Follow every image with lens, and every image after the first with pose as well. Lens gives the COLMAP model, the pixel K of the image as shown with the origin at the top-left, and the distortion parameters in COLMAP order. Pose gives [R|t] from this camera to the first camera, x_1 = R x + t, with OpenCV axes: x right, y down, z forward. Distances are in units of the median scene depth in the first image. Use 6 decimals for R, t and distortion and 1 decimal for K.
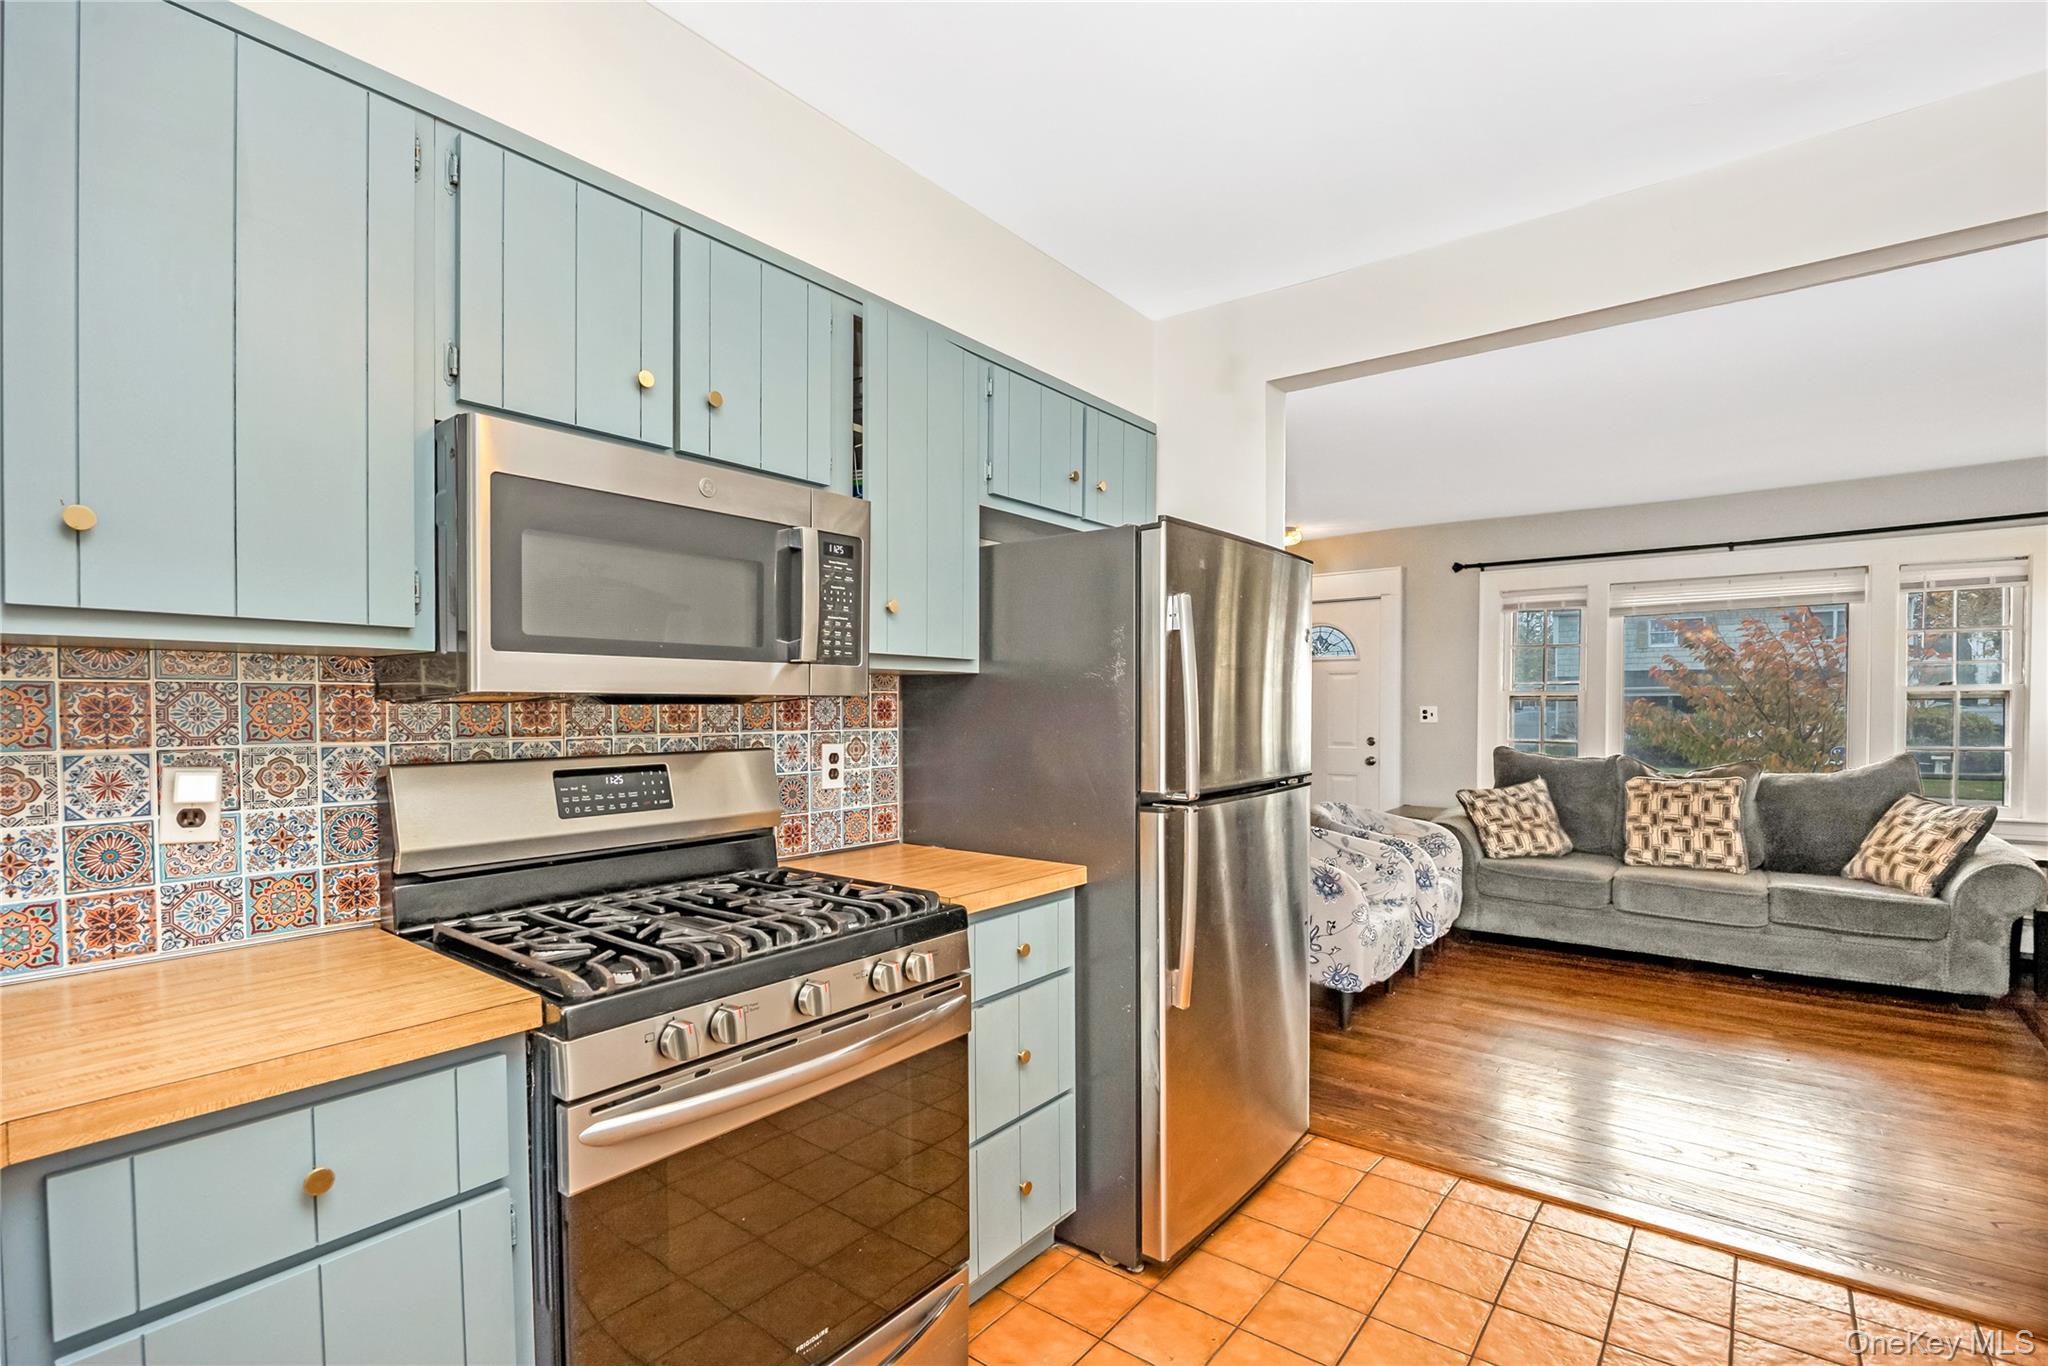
lens RADIAL K [[936.3, 0, 1027.4], [0, 936.3, 716.0], [0, 0, 1]] dist [-0.001369, 0.000007]
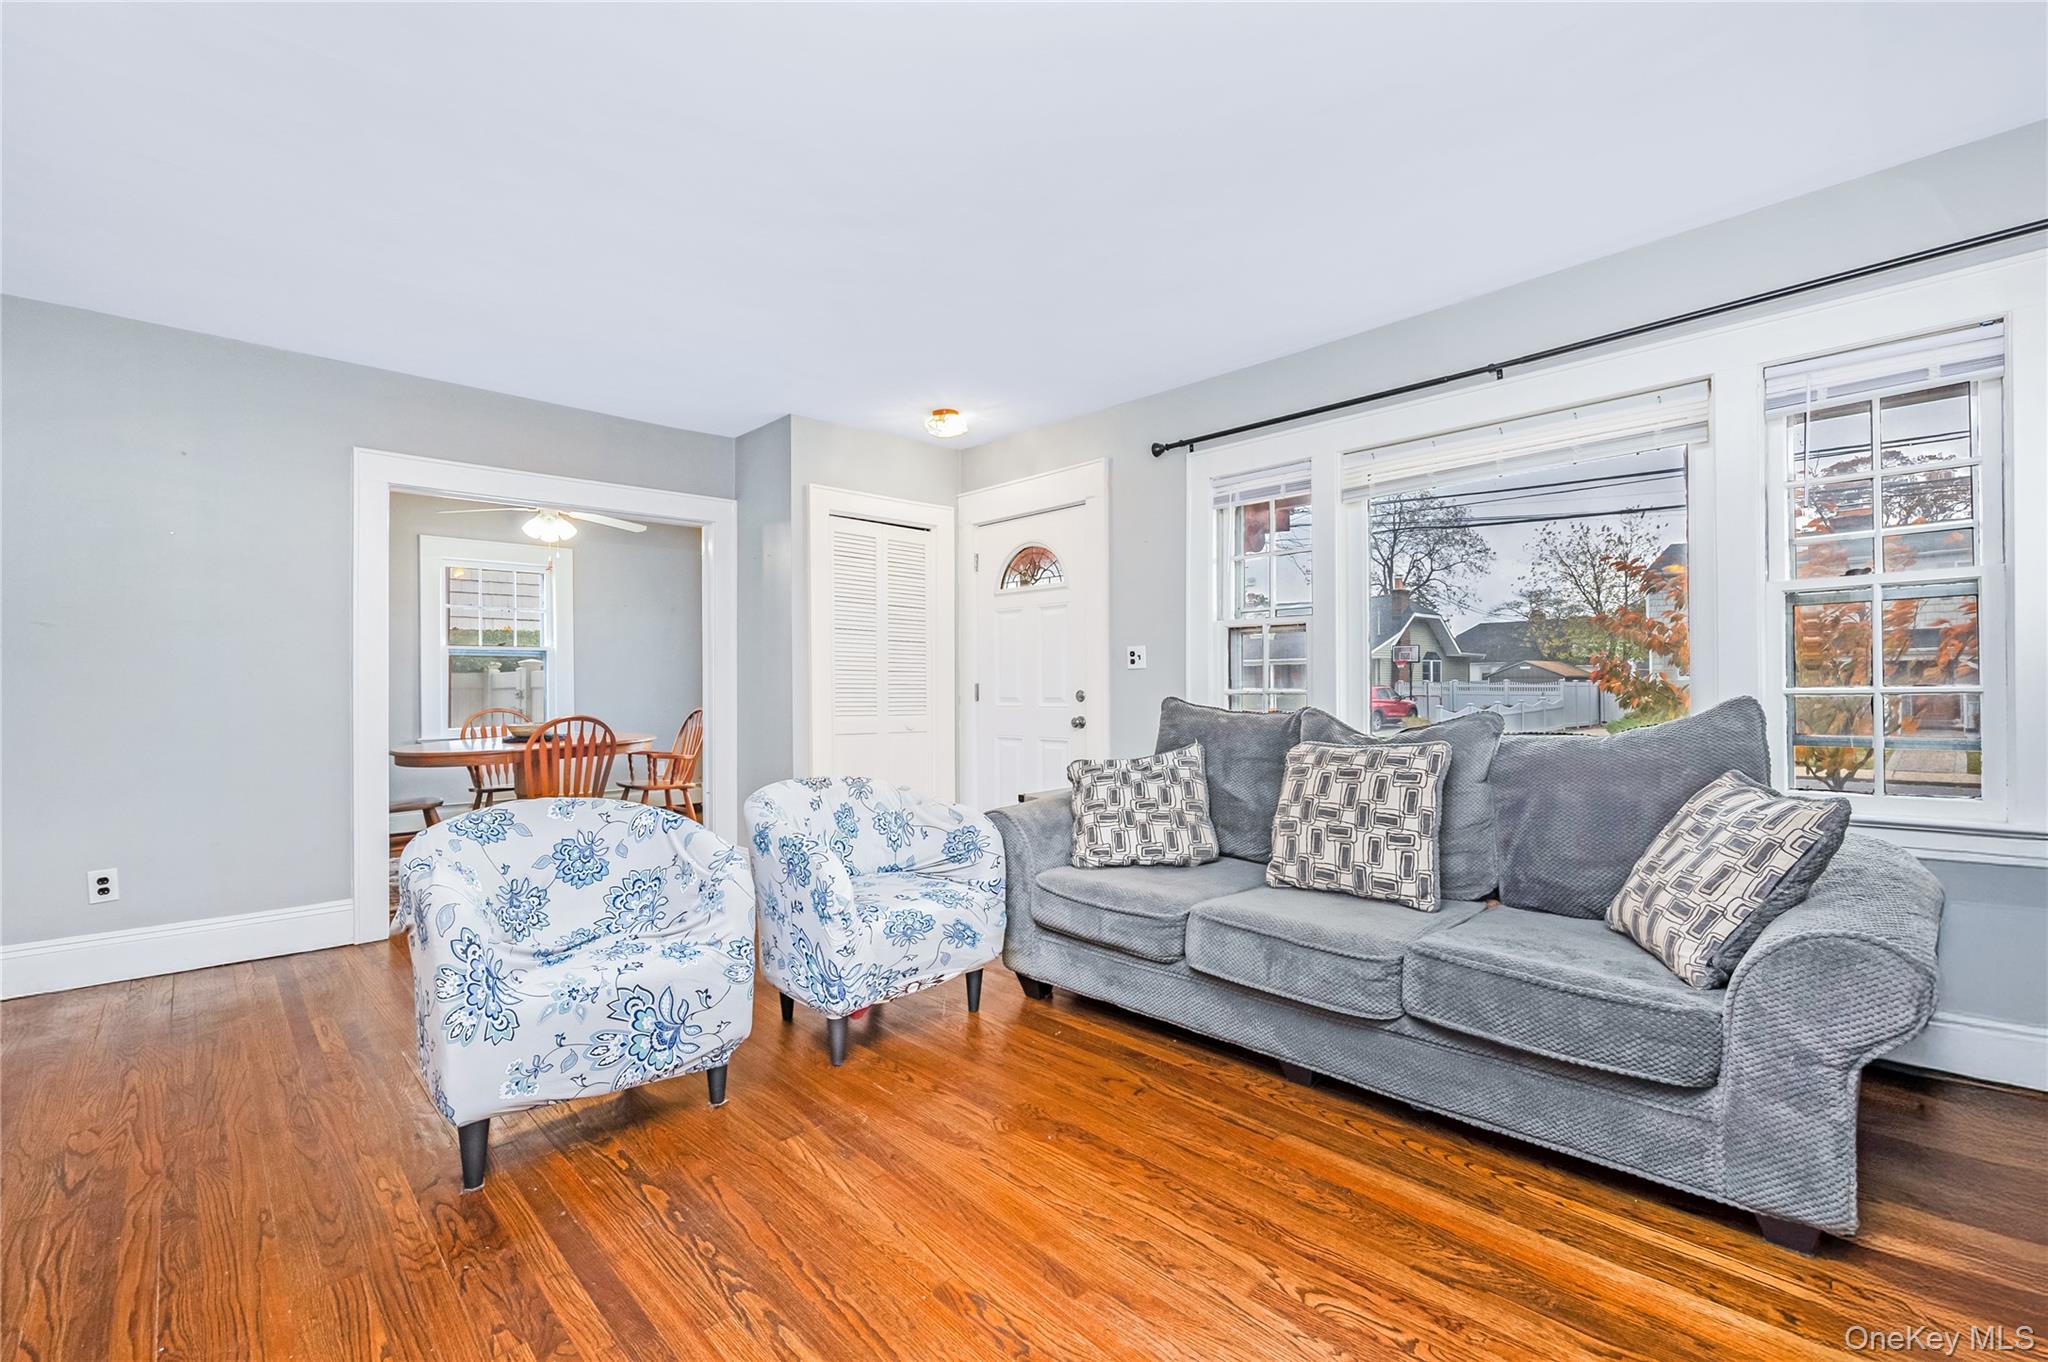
lens RADIAL K [[854.1, 0, 1033.1], [0, 854.1, 682.4], [0, 0, 1]] dist [0.002030, 0.000153]
pose [[0.986748, -0.009893, -0.161961, 0.569095], [0.007628, 0.999864, -0.014596, 0.033451], [0.162083, 0.013167, 0.986689, 0.415345]]
